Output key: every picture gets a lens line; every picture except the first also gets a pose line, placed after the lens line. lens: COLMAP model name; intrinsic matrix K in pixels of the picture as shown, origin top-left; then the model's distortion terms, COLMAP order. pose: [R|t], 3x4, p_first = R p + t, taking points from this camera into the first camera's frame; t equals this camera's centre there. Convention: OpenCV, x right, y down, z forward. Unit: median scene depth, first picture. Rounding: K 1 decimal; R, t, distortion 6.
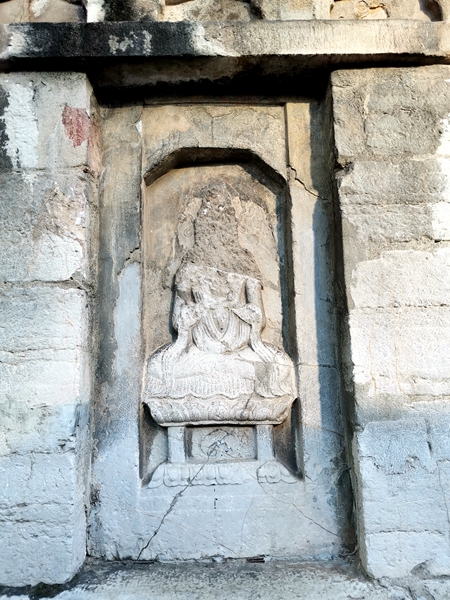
lens RADIAL K [[438.6, 0, 225.0], [0, 438.6, 300.0], [0, 0, 1]] dist [-0.005540, -0.009895]
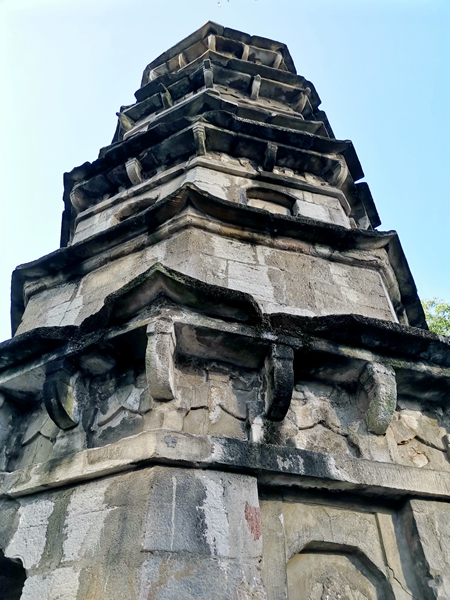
lens RADIAL K [[438.6, 0, 225.0], [0, 438.6, 300.0], [0, 0, 1]] dist [-0.005540, -0.009895]
pose [[0.957161, 0.220521, 0.187652, -0.791207], [-0.076256, 0.817165, -0.571338, -0.172616], [-0.279334, 0.532553, 0.798974, -0.387903]]
